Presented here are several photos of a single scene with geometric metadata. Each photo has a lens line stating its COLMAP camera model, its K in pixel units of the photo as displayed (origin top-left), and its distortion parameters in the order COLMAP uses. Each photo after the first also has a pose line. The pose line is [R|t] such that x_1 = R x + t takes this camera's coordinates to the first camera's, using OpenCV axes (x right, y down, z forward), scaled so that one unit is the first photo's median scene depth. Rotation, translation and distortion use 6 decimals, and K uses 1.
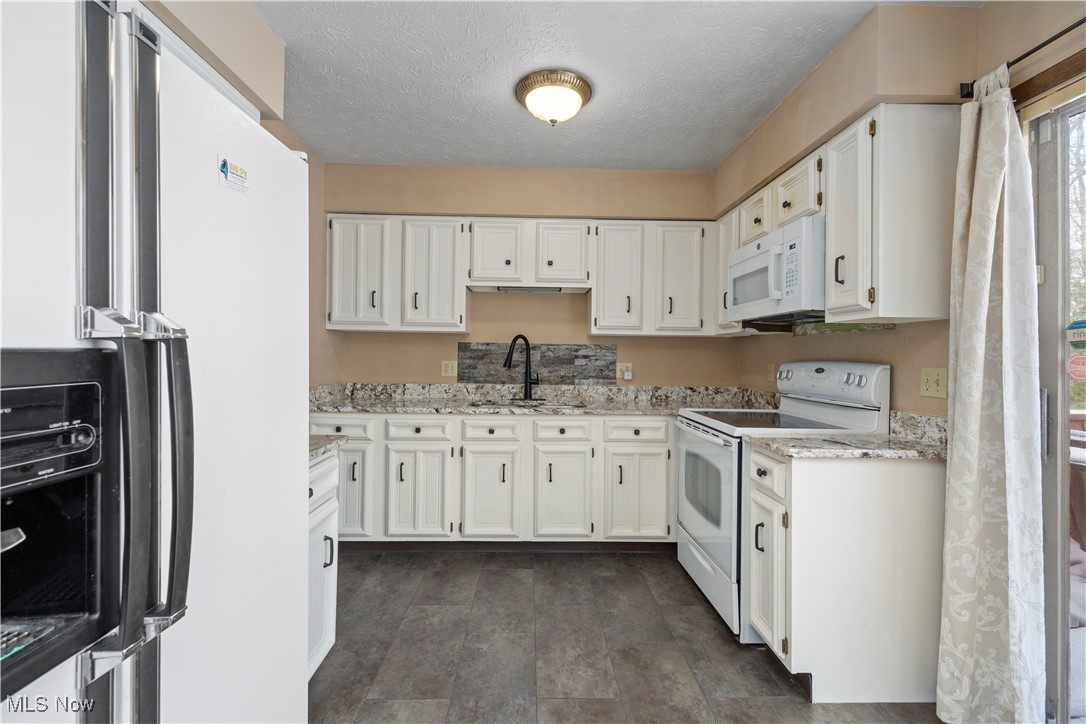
lens RADIAL K [[462.9, 0, 539.3], [0, 462.9, 352.8], [0, 0, 1]] dist [0.003976, 0.000233]
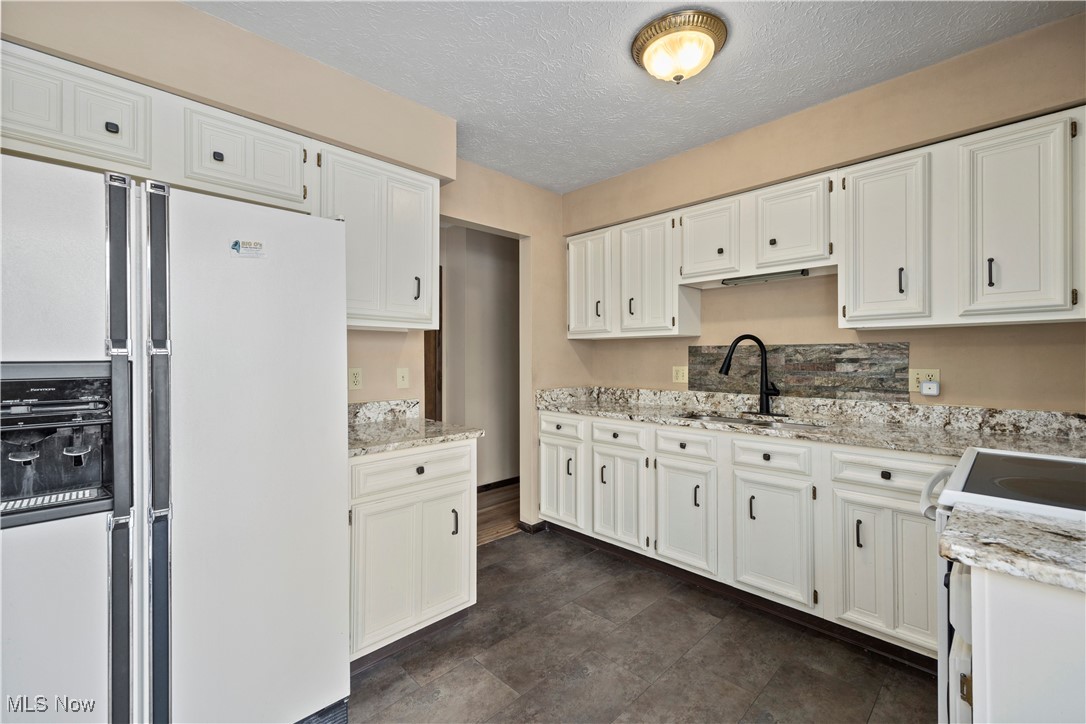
lens RADIAL K [[455.7, 0, 542.8], [0, 455.7, 356.7], [0, 0, 1]] dist [0.003655, 0.000142]
pose [[0.687125, -0.016801, -0.726345, 0.349390], [0.014080, 0.999853, -0.009808, 0.003575], [0.726402, -0.003487, 0.687261, 0.203512]]
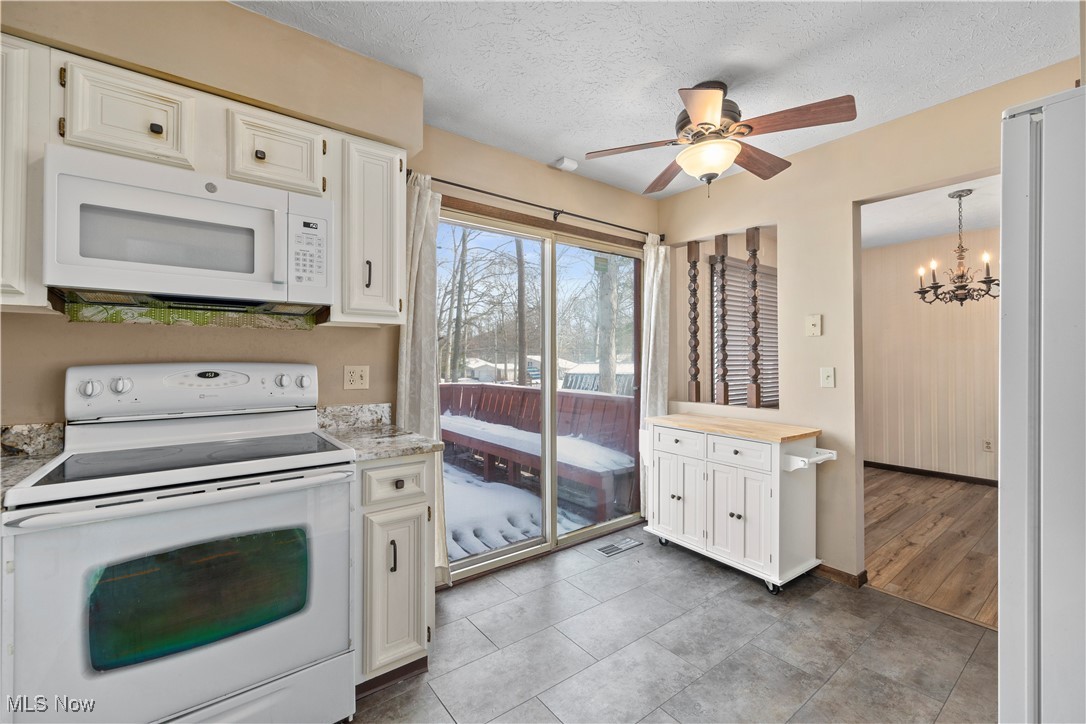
lens RADIAL K [[455.7, 0, 542.8], [0, 455.7, 356.7], [0, 0, 1]] dist [0.003655, 0.000142]
pose [[-0.589193, -0.007879, 0.807954, -0.270534], [-0.012347, 0.999923, 0.000748, 0.001268], [-0.807898, -0.009535, -0.589246, 0.844616]]
